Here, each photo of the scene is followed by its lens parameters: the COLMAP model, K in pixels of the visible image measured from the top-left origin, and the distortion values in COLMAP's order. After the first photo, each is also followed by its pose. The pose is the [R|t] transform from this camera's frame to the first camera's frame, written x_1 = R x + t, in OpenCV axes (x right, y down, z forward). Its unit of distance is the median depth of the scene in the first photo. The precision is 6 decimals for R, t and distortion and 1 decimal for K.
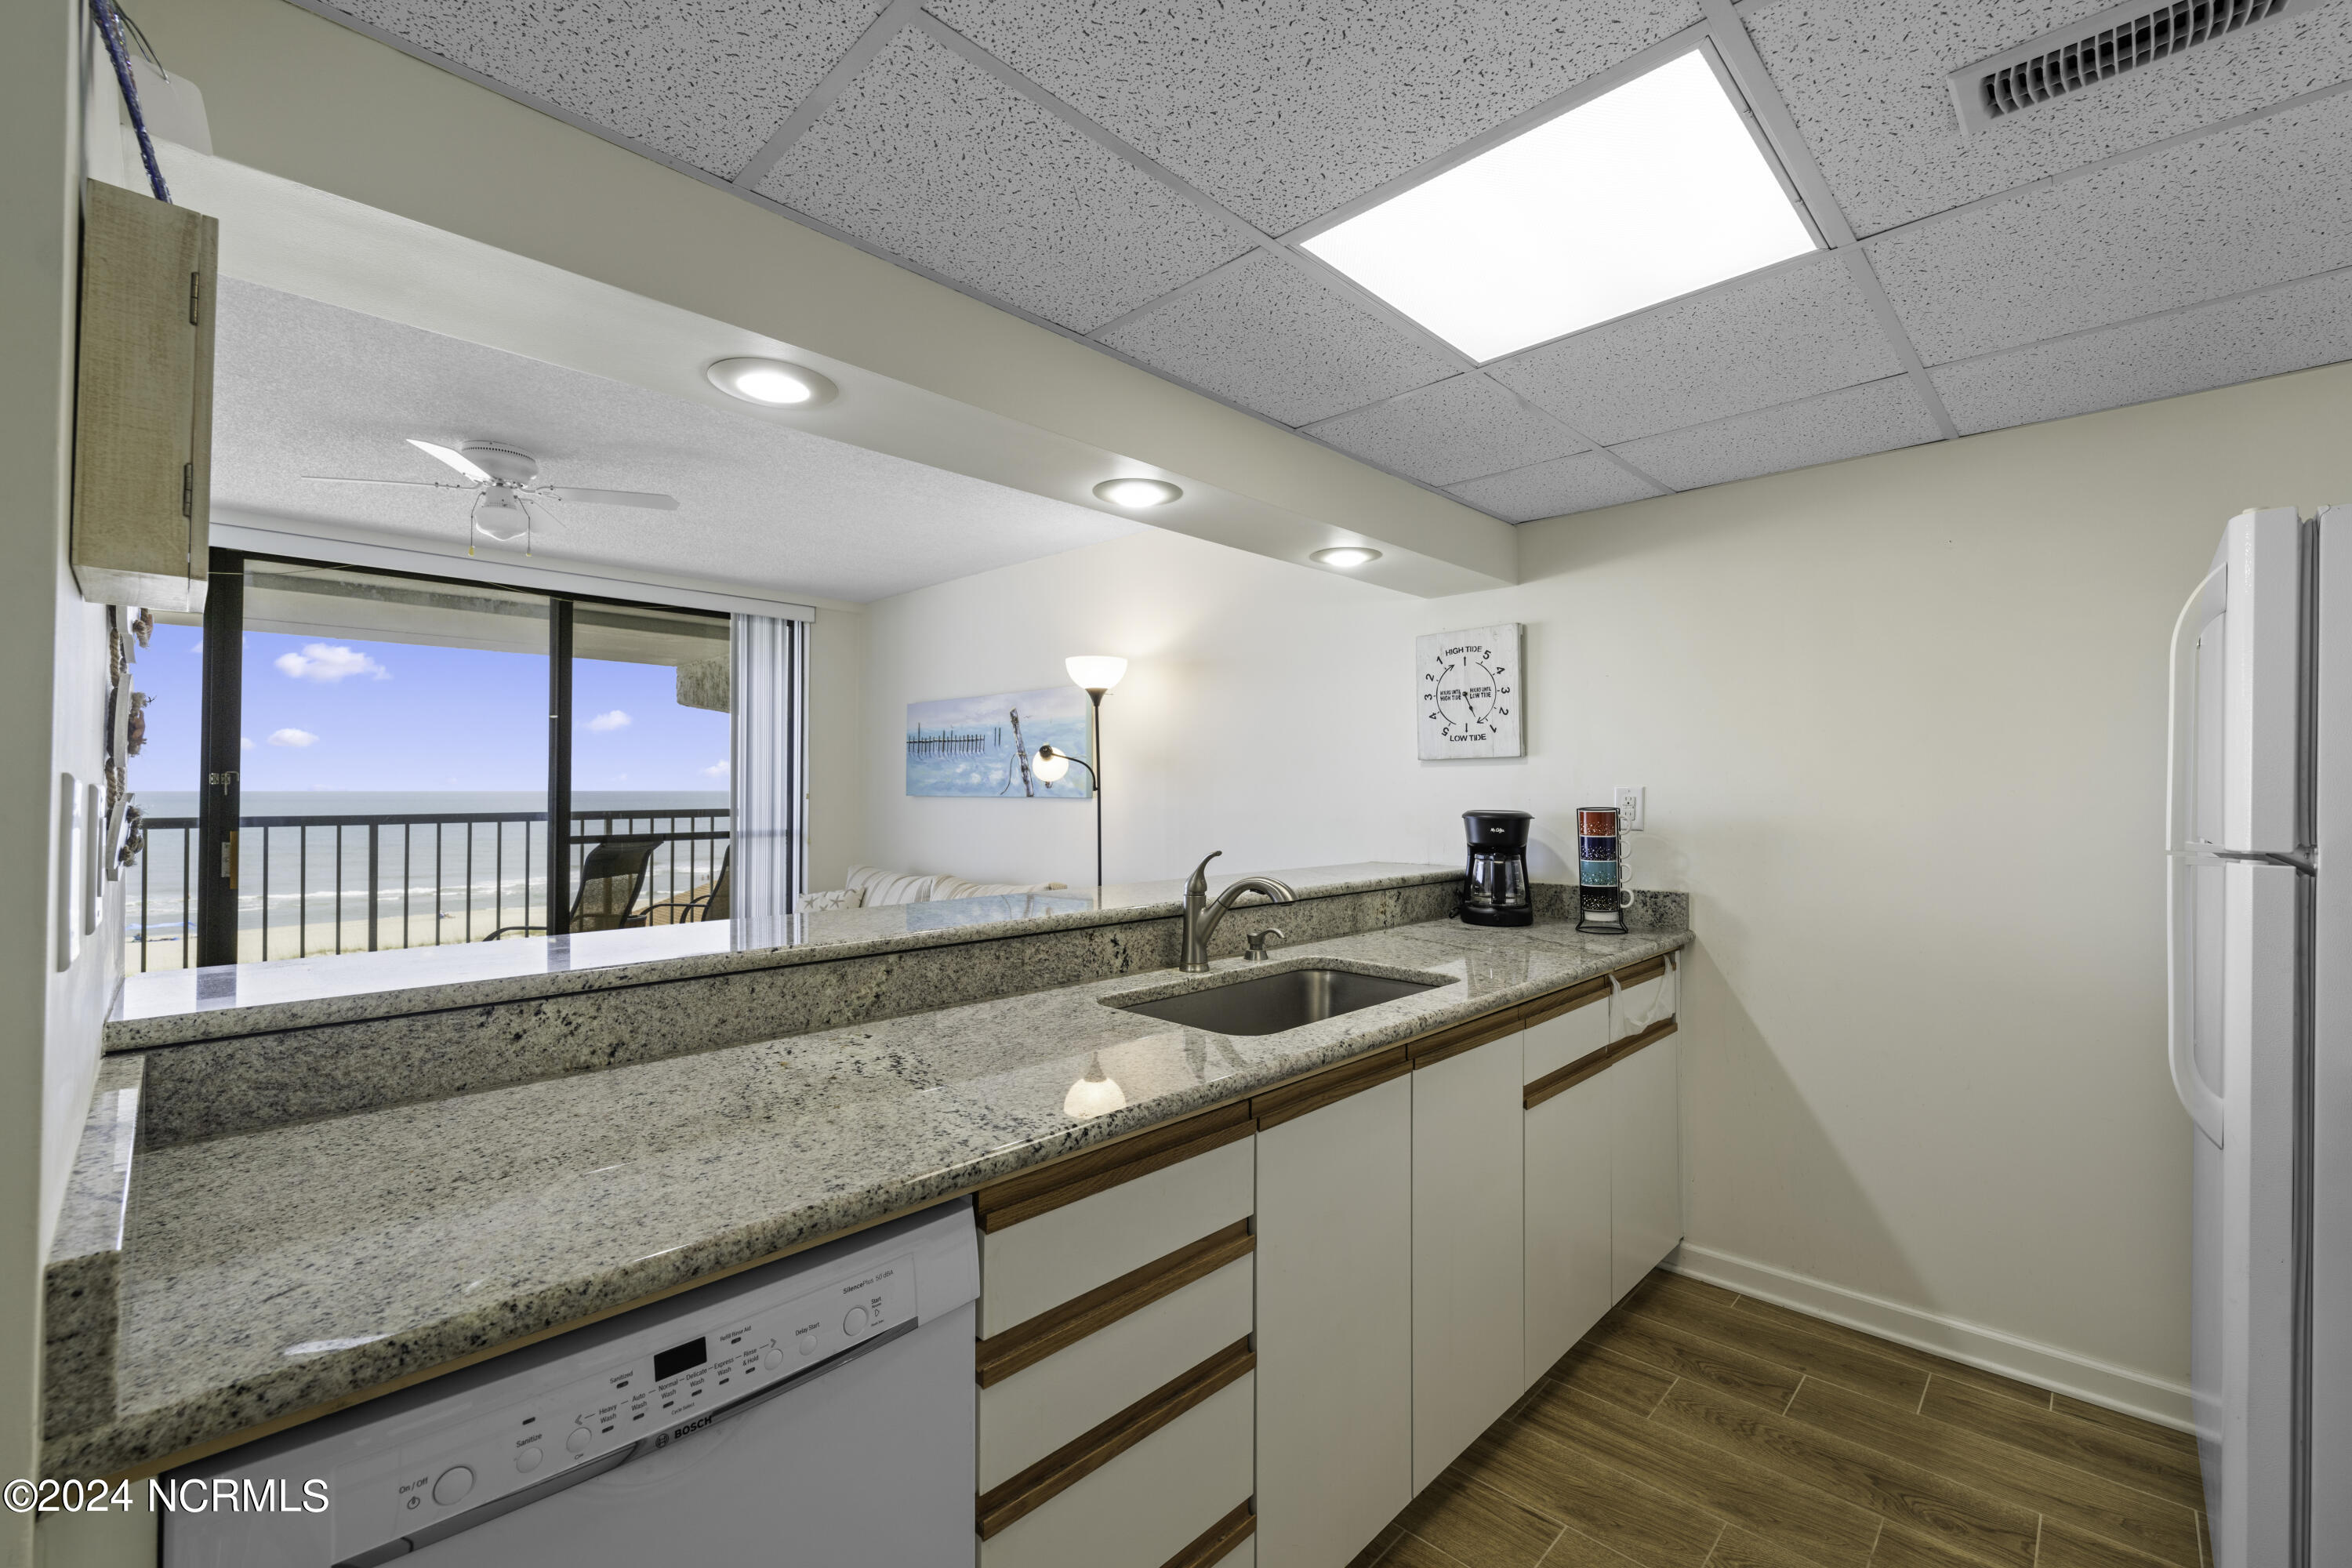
lens RADIAL K [[975.6, 0, 1181.0], [0, 975.6, 777.7], [0, 0, 1]] dist [-0.001382, -0.000164]
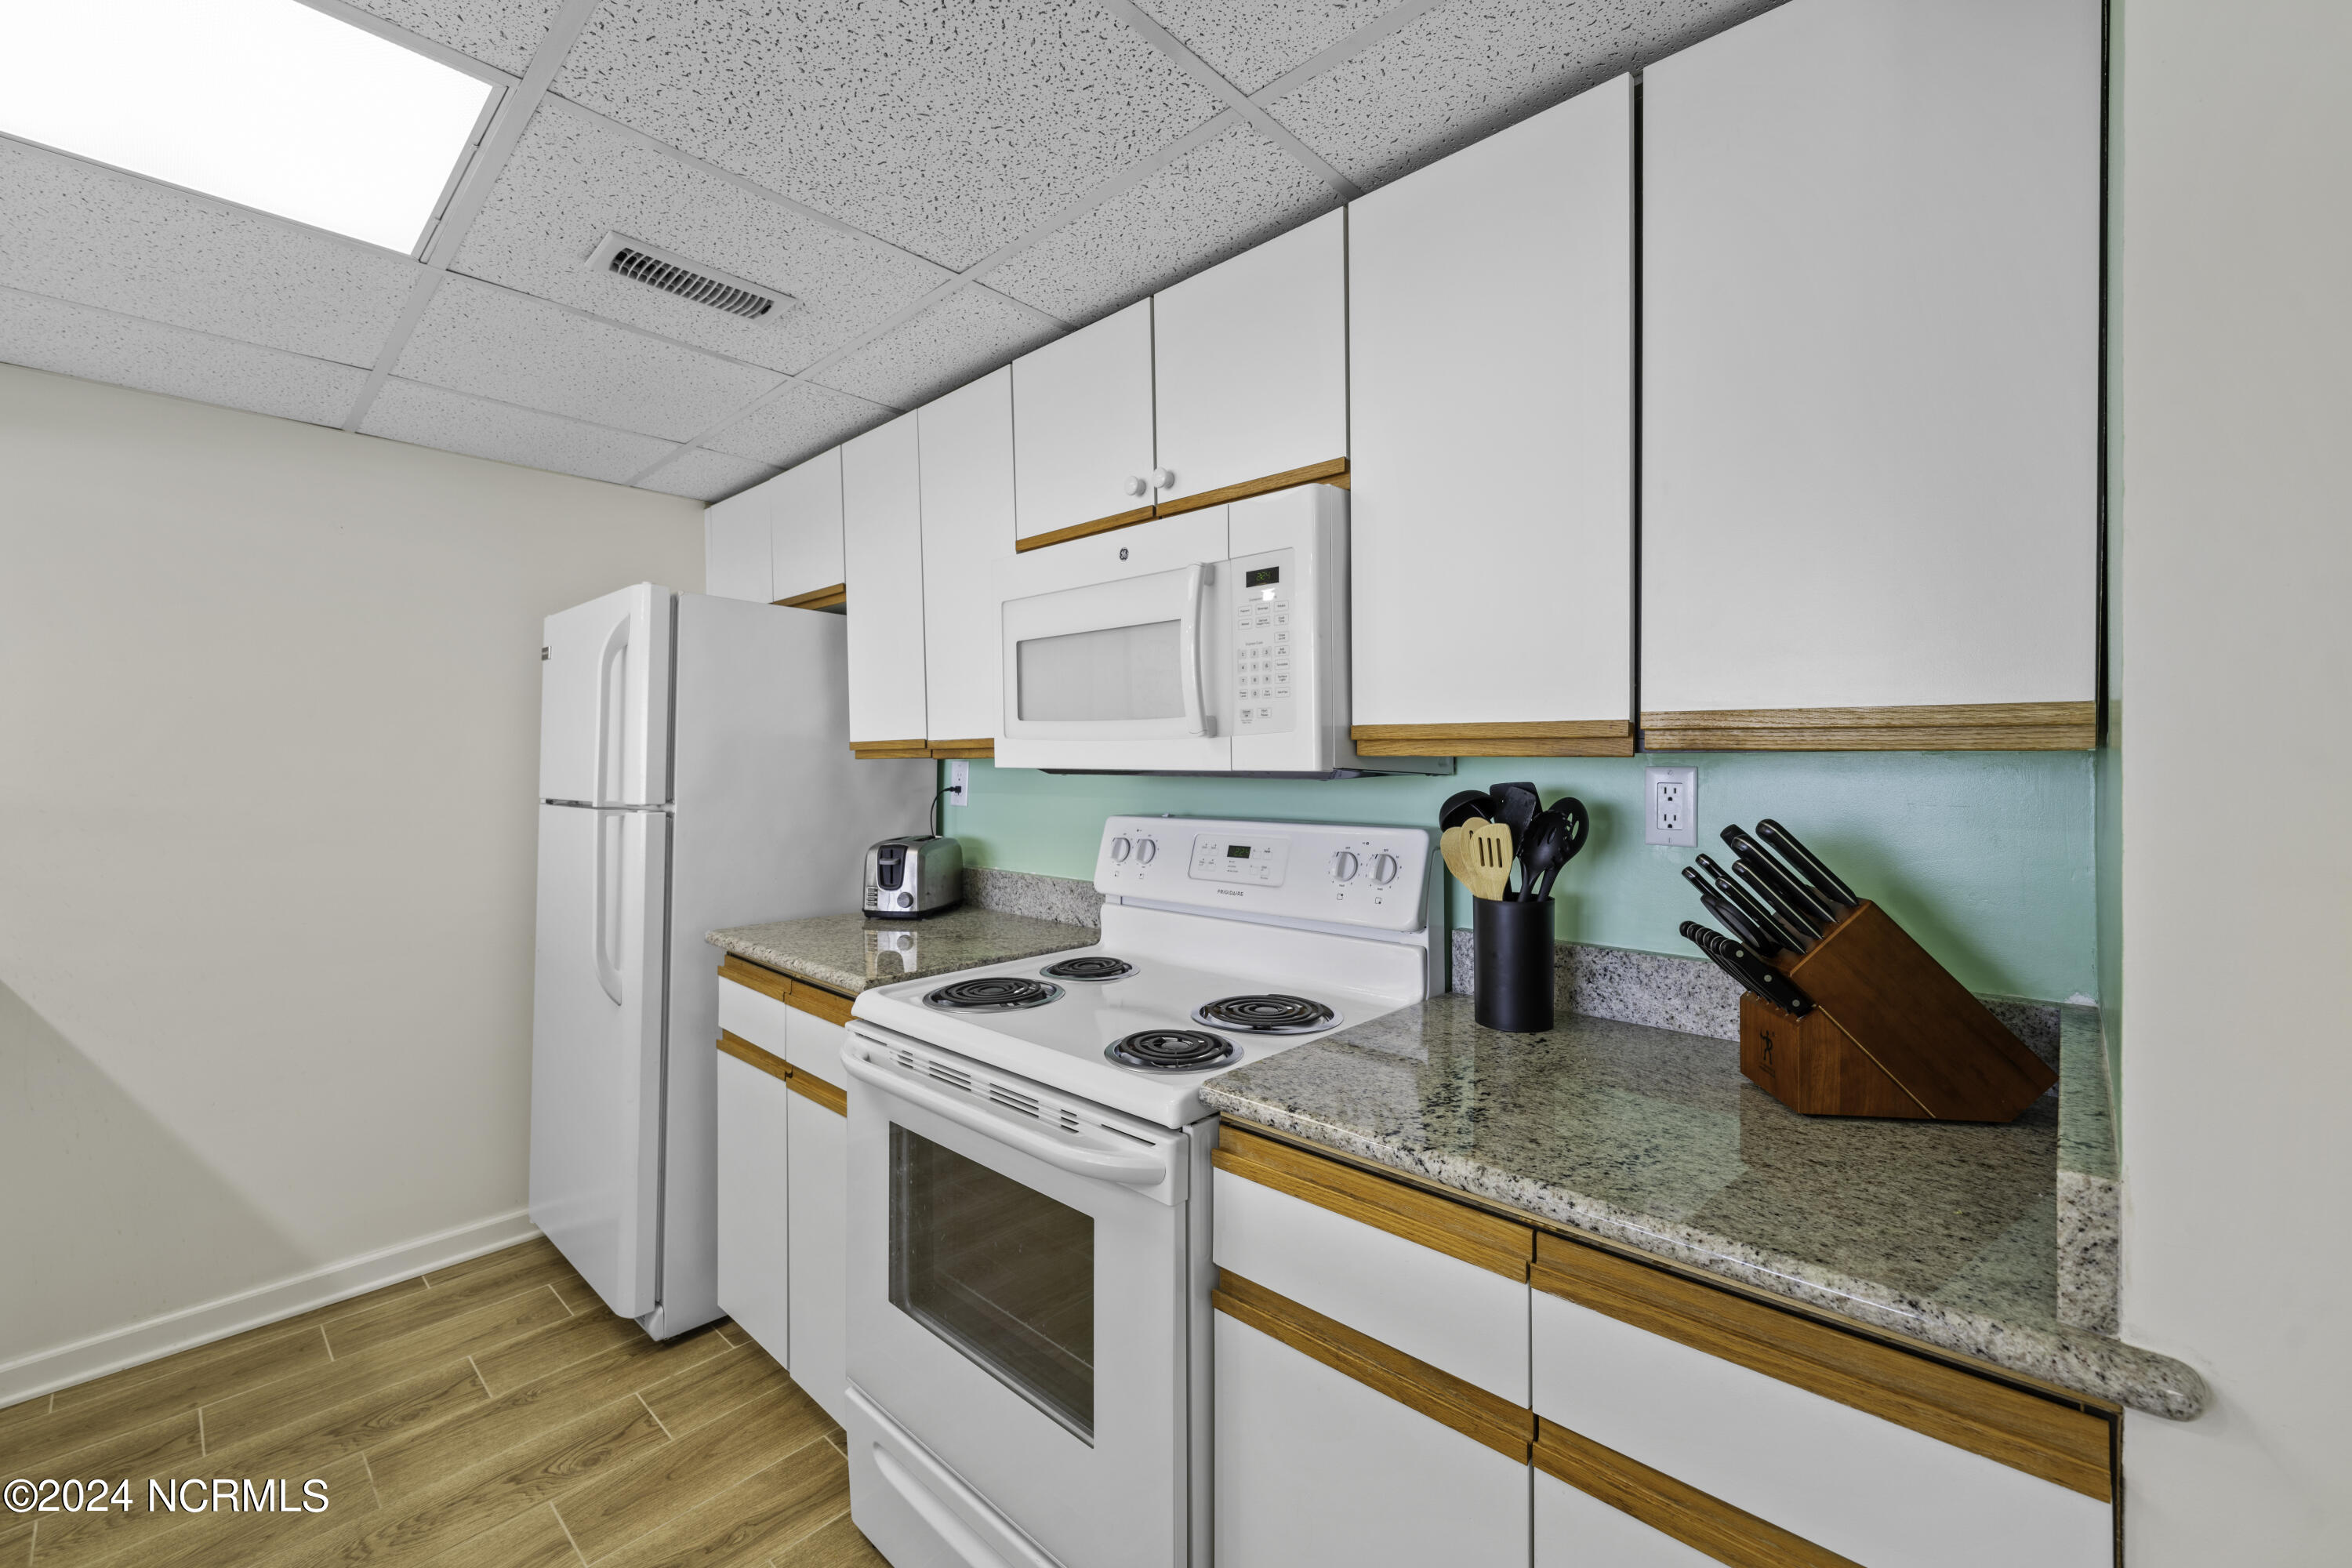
lens RADIAL K [[956.2, 0, 1176.6], [0, 956.2, 762.4], [0, 0, 1]] dist [-0.000695, -0.000037]
pose [[-0.022638, 0.000655, 0.999744, -0.267029], [-0.013969, 0.999902, -0.000971, -0.000125], [-0.999646, -0.013987, -0.022627, 0.118494]]
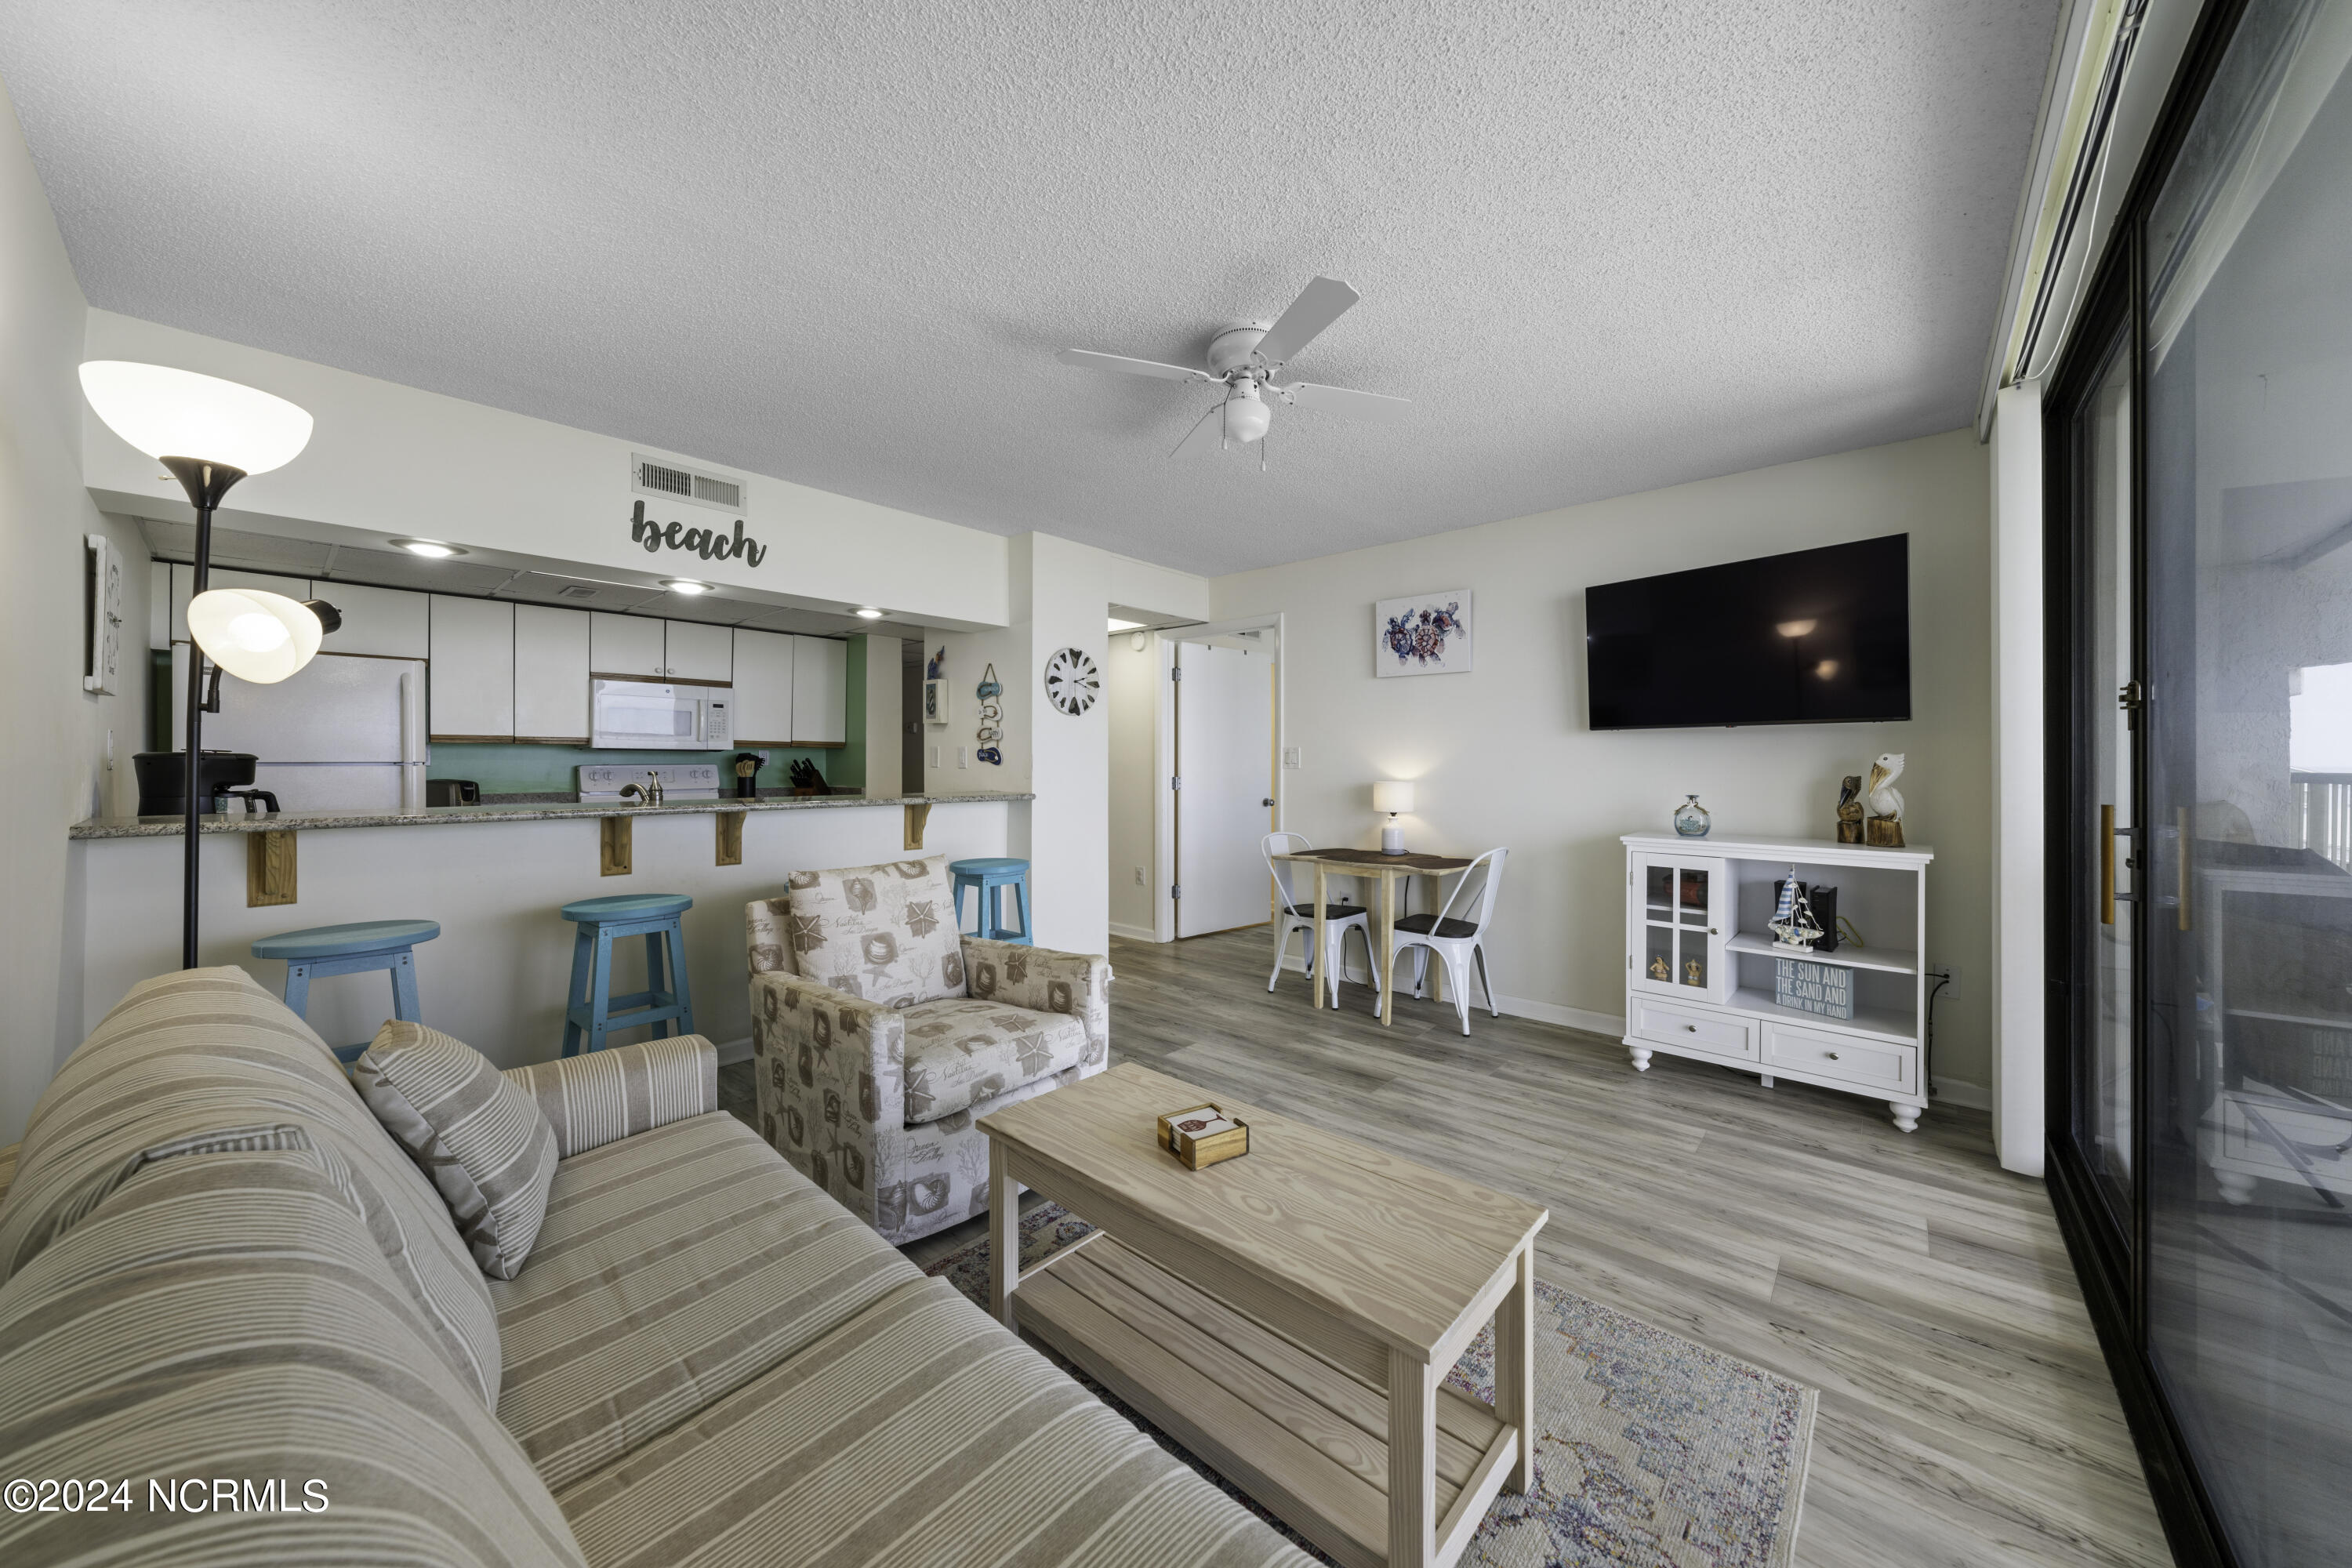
lens RADIAL K [[814.6, 0, 1195.6], [0, 814.6, 763.3], [0, 0, 1]] dist [-0.001180, -0.000175]
pose [[-0.998157, -0.002724, -0.060618, -0.882820], [-0.001959, 0.999918, -0.012674, 0.070684], [0.060647, -0.012532, -0.998081, 2.479976]]
